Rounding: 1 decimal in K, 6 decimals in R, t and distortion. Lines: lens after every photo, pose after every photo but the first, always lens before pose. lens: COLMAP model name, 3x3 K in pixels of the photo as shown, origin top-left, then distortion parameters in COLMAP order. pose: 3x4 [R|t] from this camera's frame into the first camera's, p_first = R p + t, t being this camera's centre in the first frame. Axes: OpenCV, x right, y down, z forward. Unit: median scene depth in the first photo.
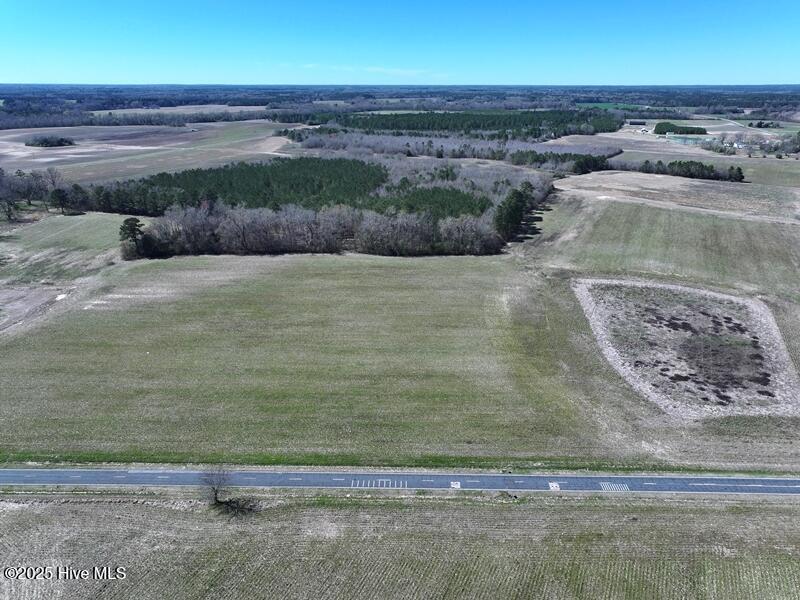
lens RADIAL K [[562.8, 0, 399.2], [0, 562.8, 299.4], [0, 0, 1]] dist [0.005022, 0.011608]
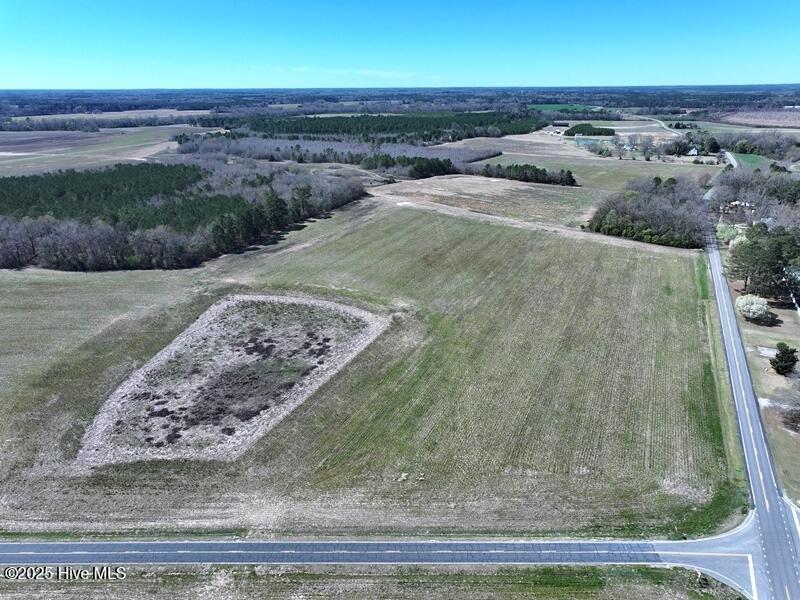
lens RADIAL K [[562.8, 0, 400.2], [0, 562.8, 299.6], [0, 0, 1]] dist [0.005022, 0.011608]
pose [[0.999907, -0.011163, 0.007809, 0.219891], [0.011194, 0.999930, -0.003892, -0.008450], [-0.007765, 0.003979, 0.999962, 0.025271]]
